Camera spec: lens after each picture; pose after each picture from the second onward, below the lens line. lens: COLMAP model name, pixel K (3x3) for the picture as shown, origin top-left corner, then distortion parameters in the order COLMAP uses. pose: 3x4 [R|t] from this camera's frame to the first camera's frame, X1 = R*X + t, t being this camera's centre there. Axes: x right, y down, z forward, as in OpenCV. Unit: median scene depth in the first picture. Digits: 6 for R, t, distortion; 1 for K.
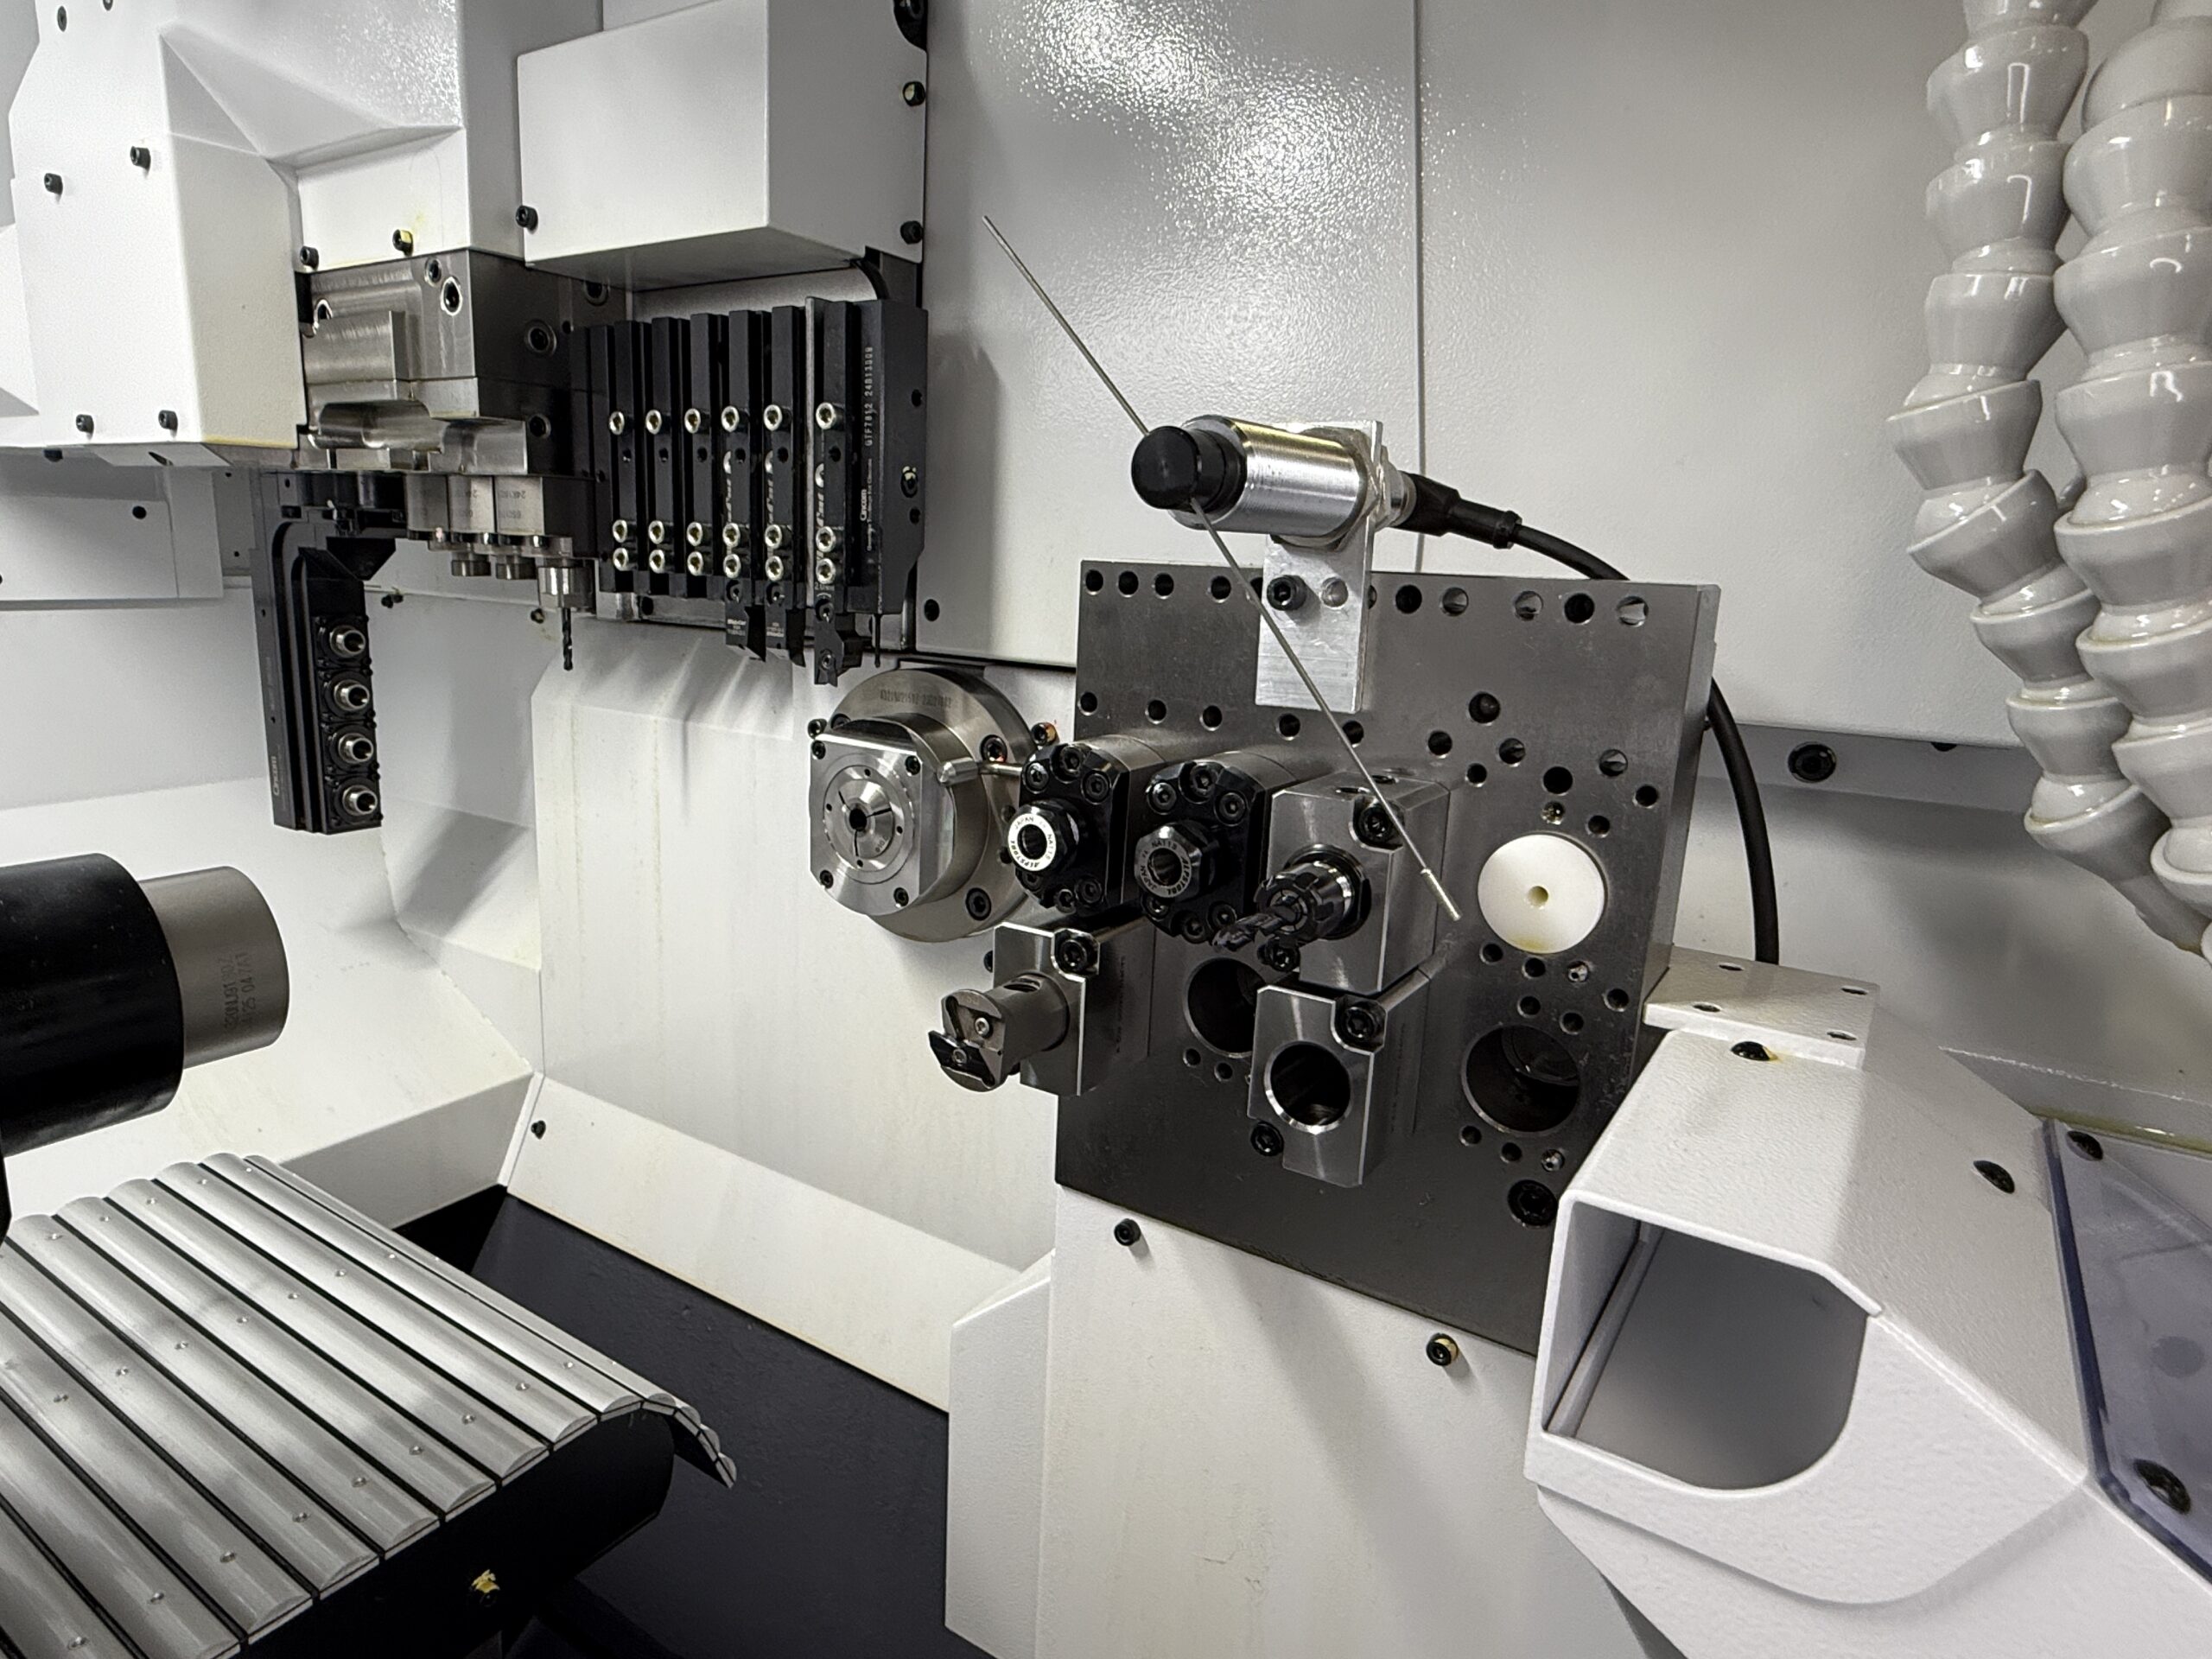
lens RADIAL K [[1307.1, 0, 1028.0], [0, 1307.1, 833.2], [0, 0, 1]] dist [-0.001928, 0.001408]
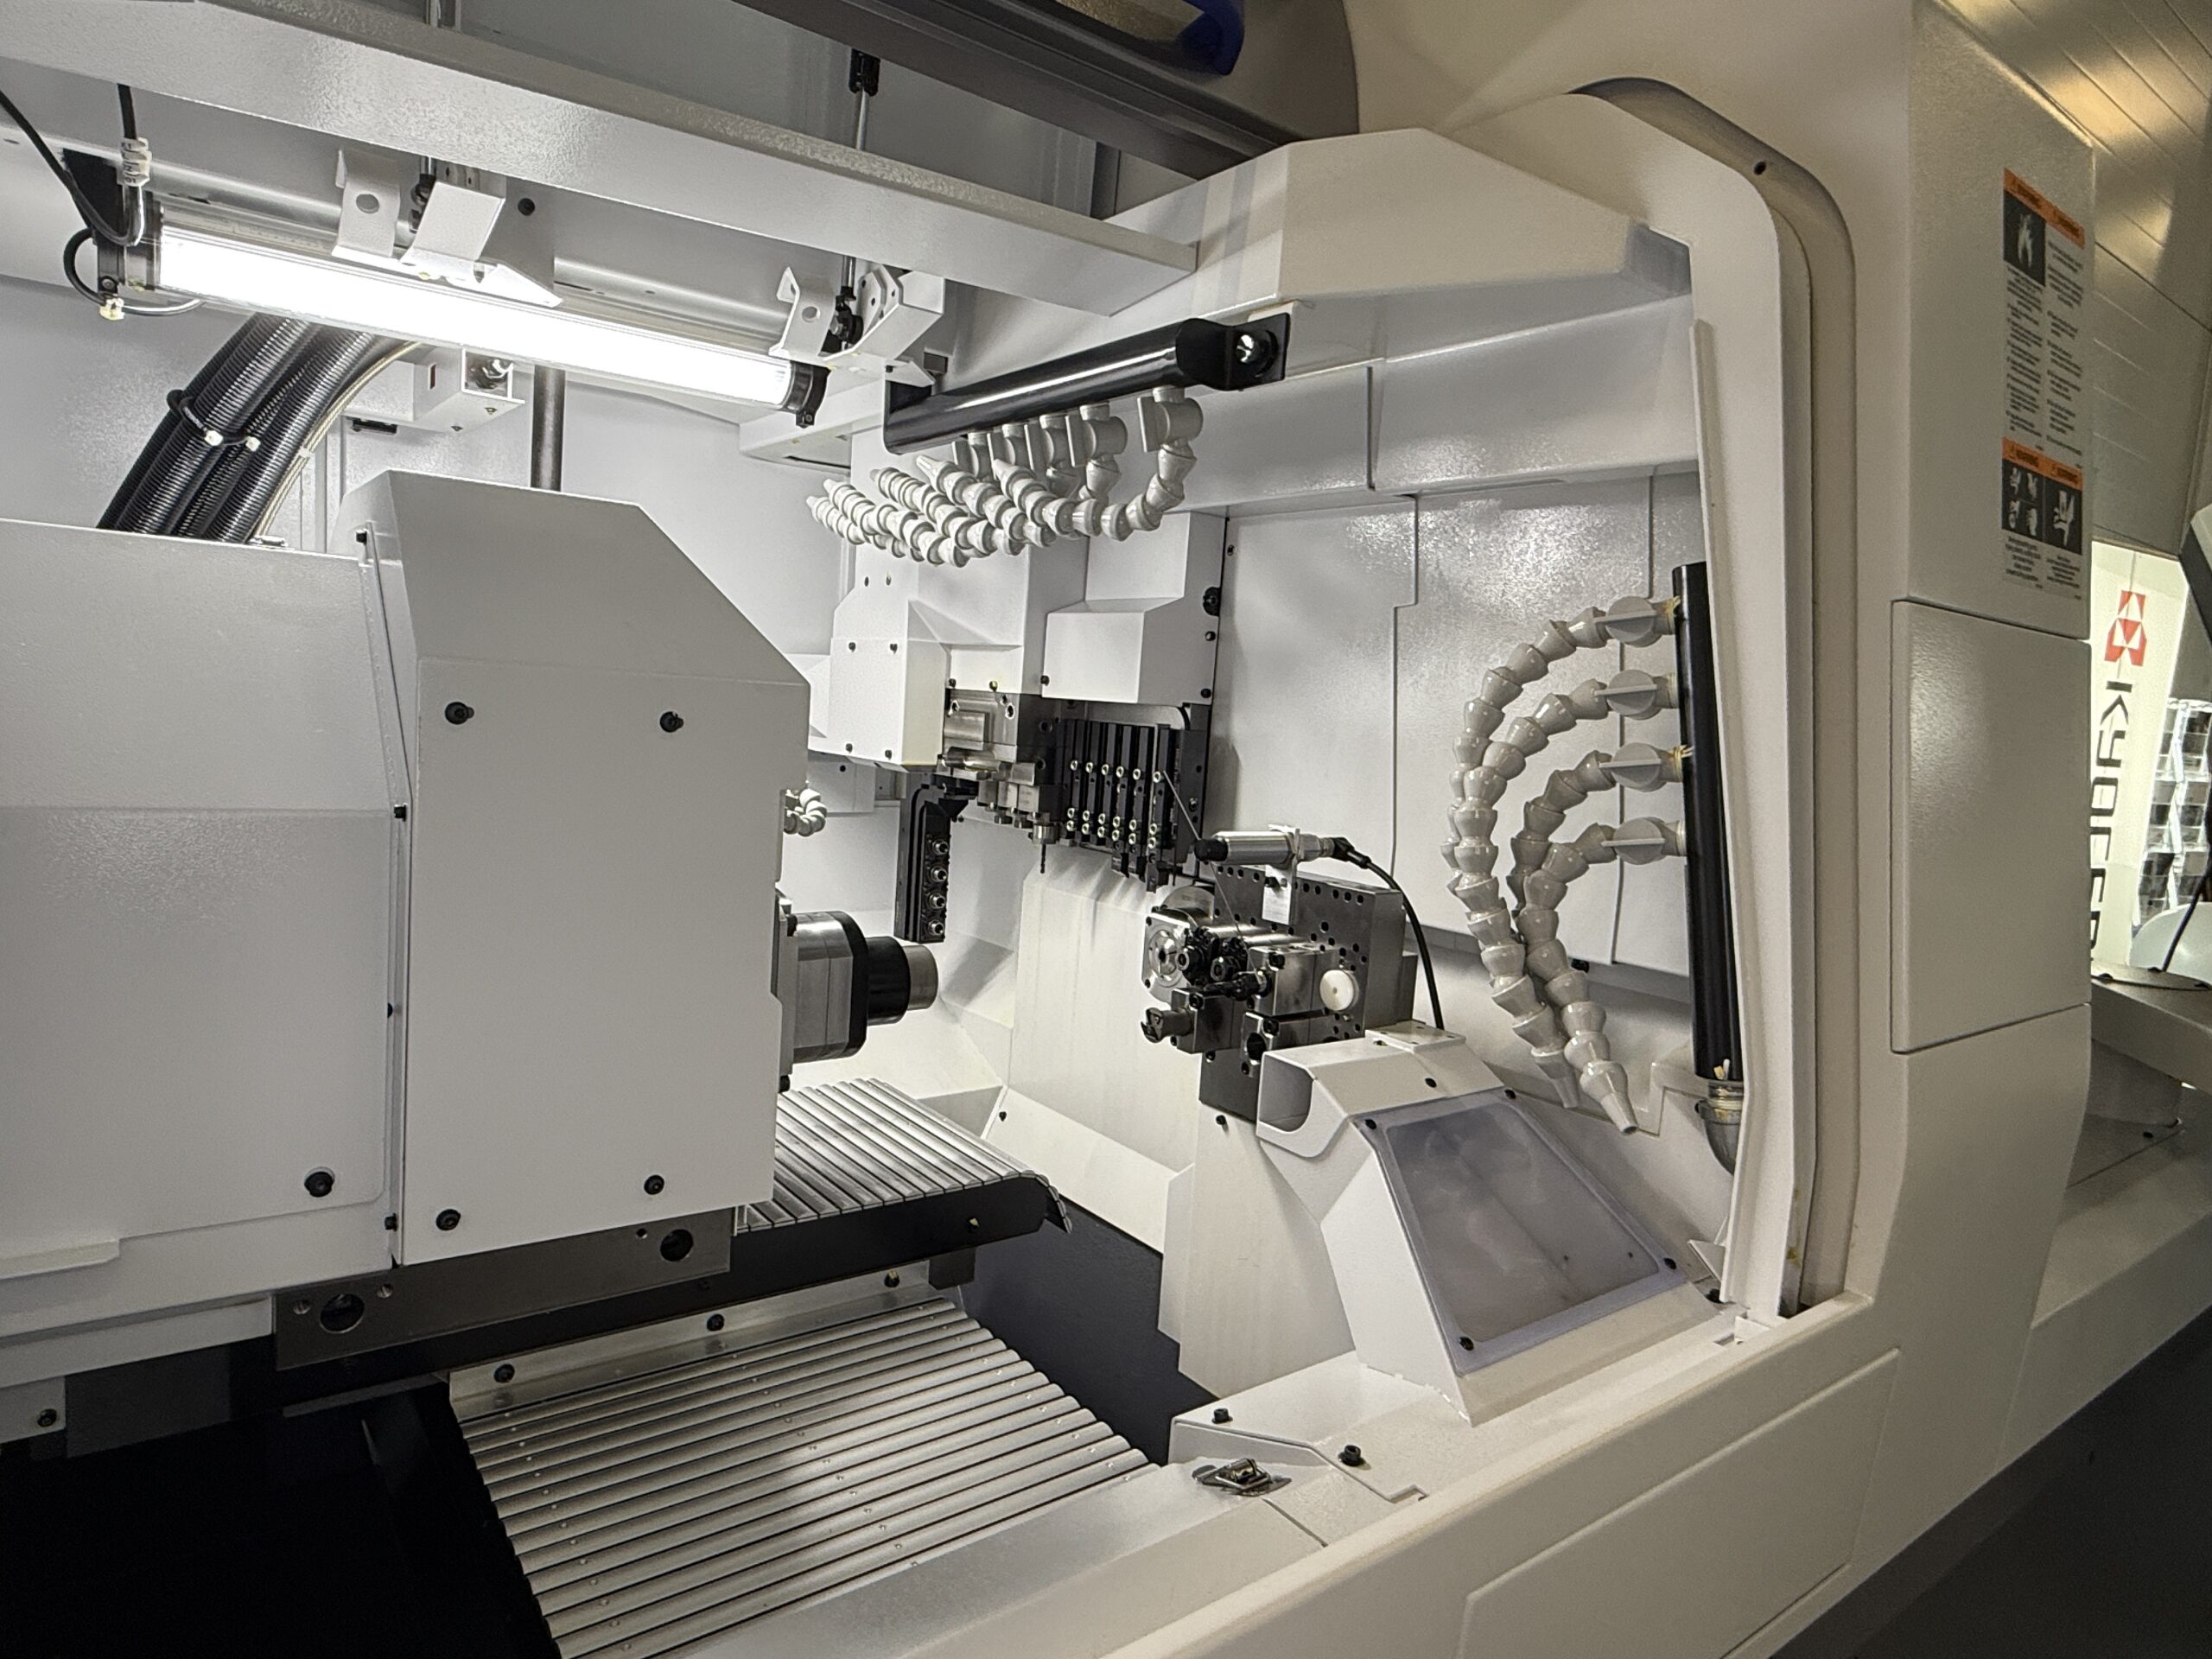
lens RADIAL K [[1309.0, 0, 1071.3], [0, 1309.0, 824.6], [0, 0, 1]] dist [-0.002876, 0.000081]
pose [[0.946013, 0.058292, -0.318843, 0.392364], [-0.101202, 0.987638, -0.119702, 0.048252], [0.307924, 0.145507, 0.940218, -1.066749]]
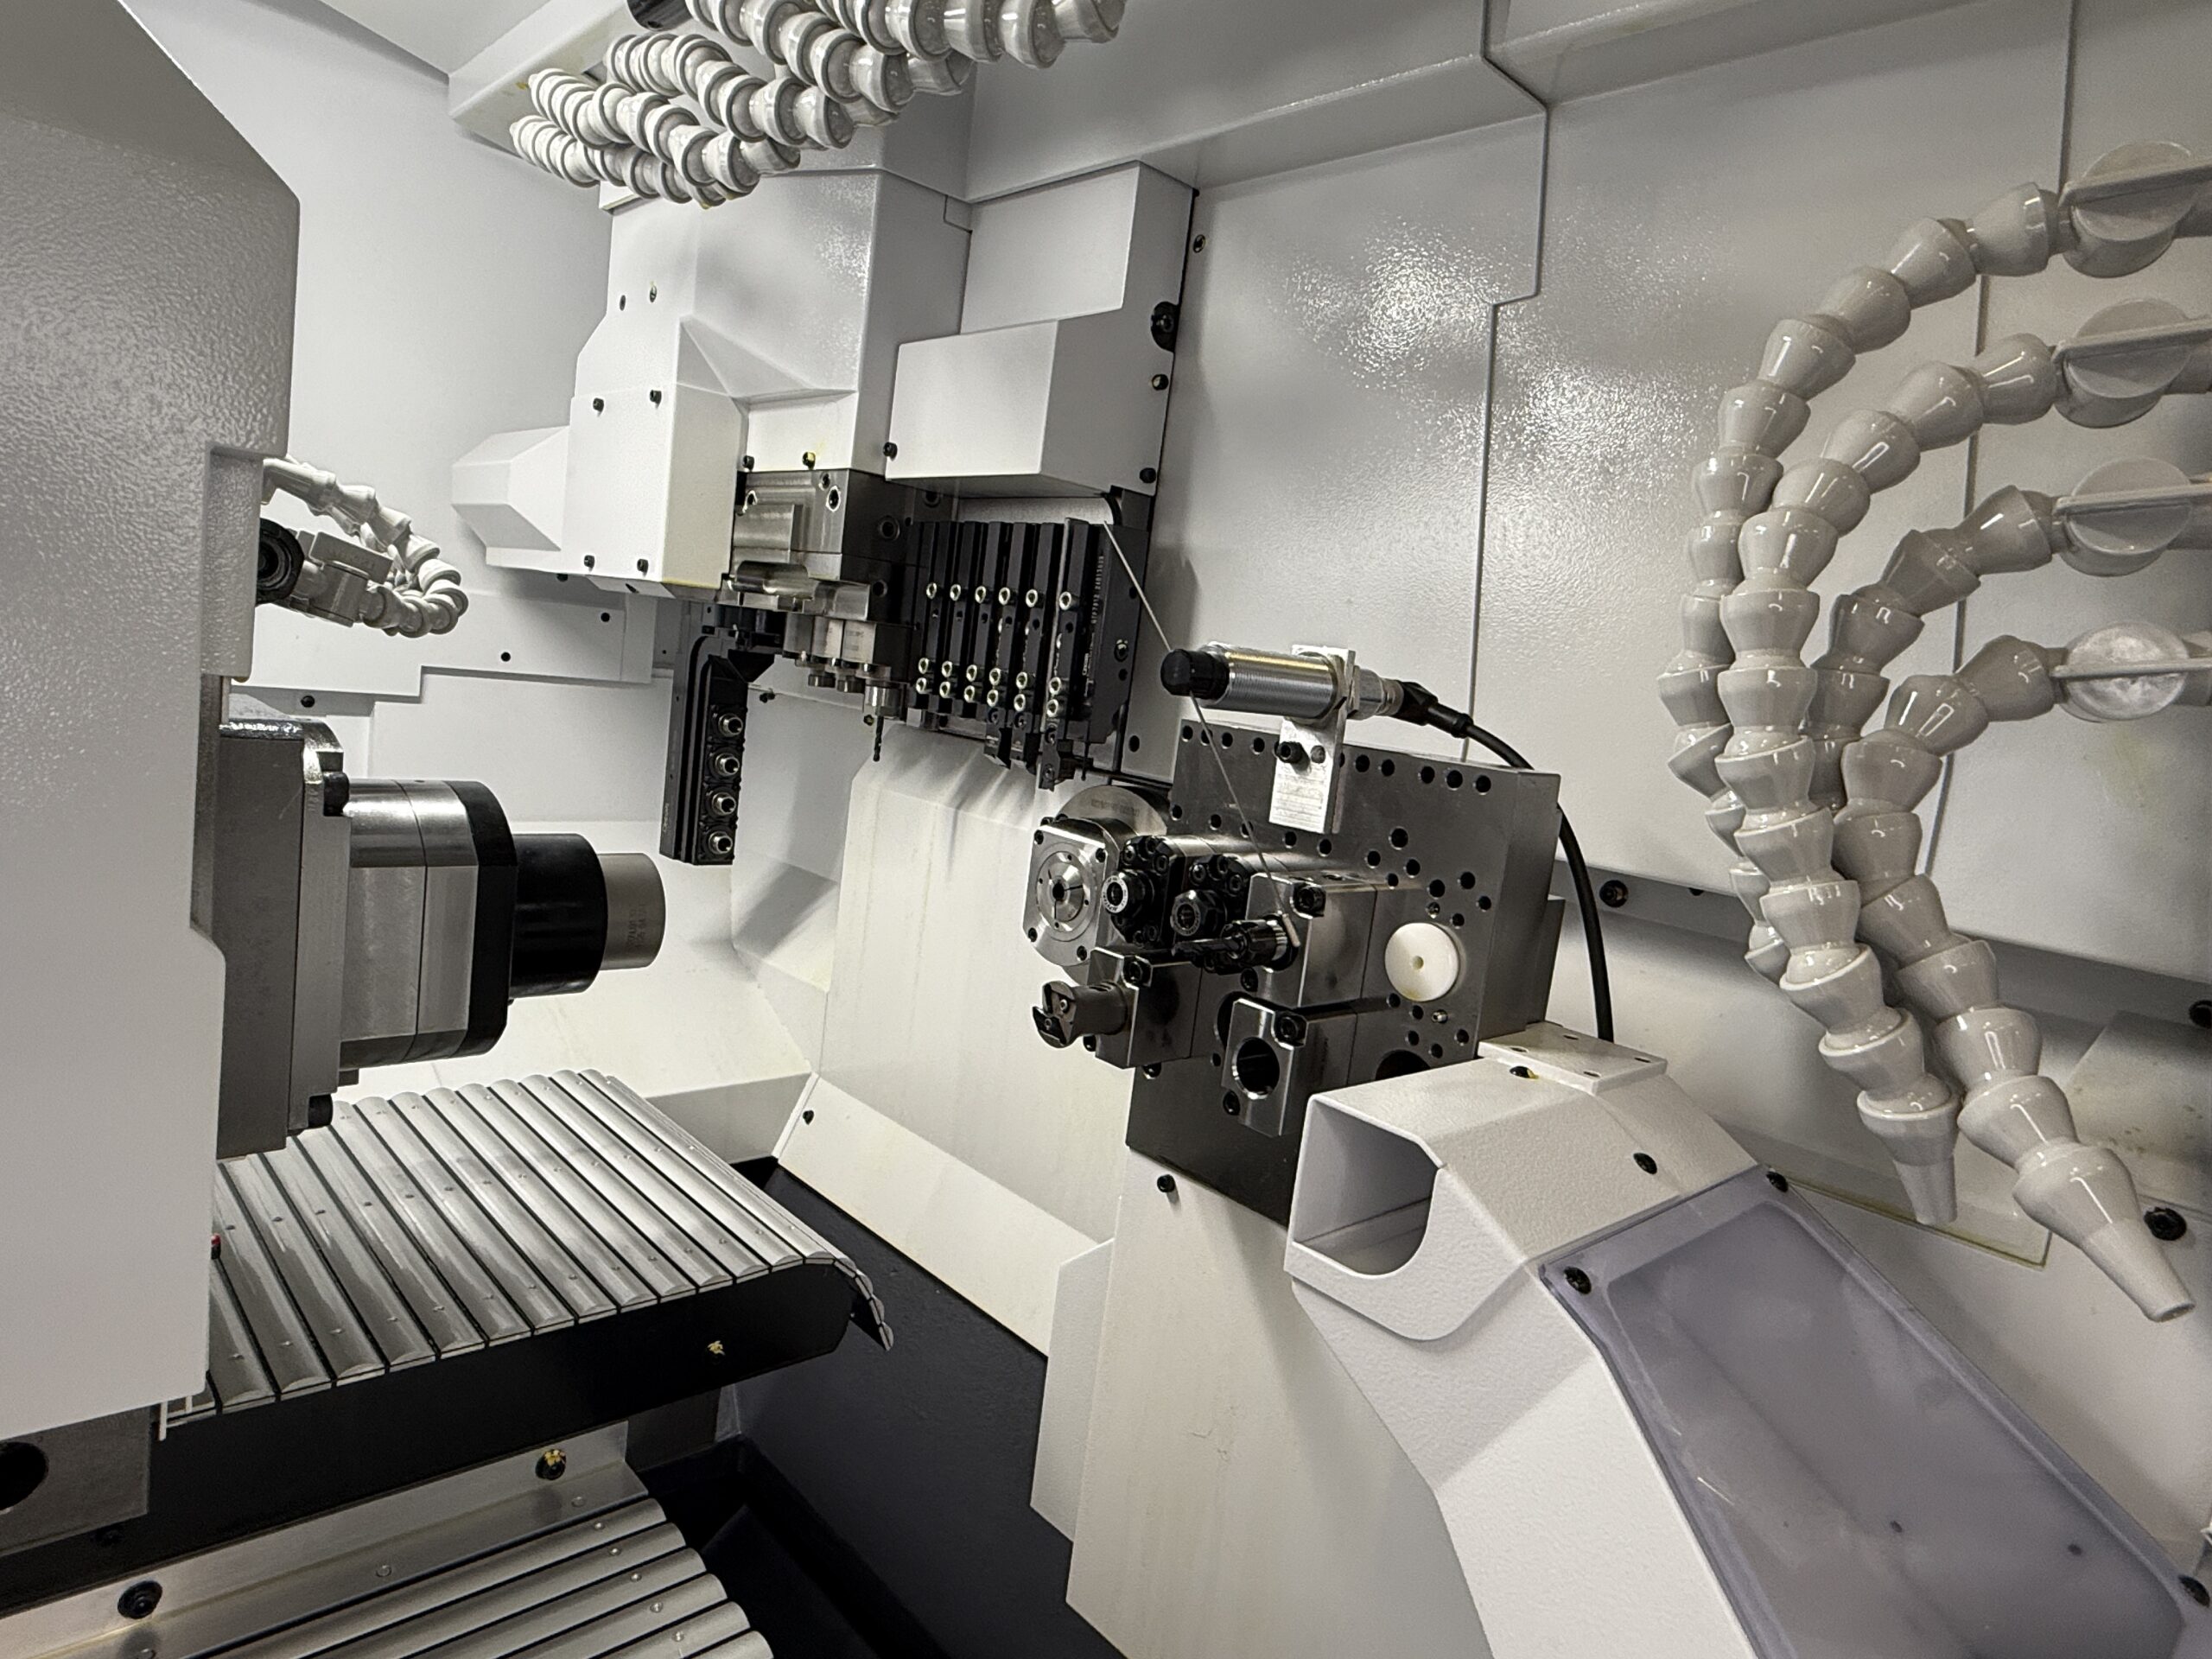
lens RADIAL K [[1309.0, 0, 1071.3], [0, 1309.0, 824.6], [0, 0, 1]] dist [-0.002876, 0.000081]
pose [[0.970590, 0.110785, -0.213734, 0.160091], [-0.133100, 0.986733, -0.092966, 0.044465], [0.200599, 0.118680, 0.972458, -0.307063]]
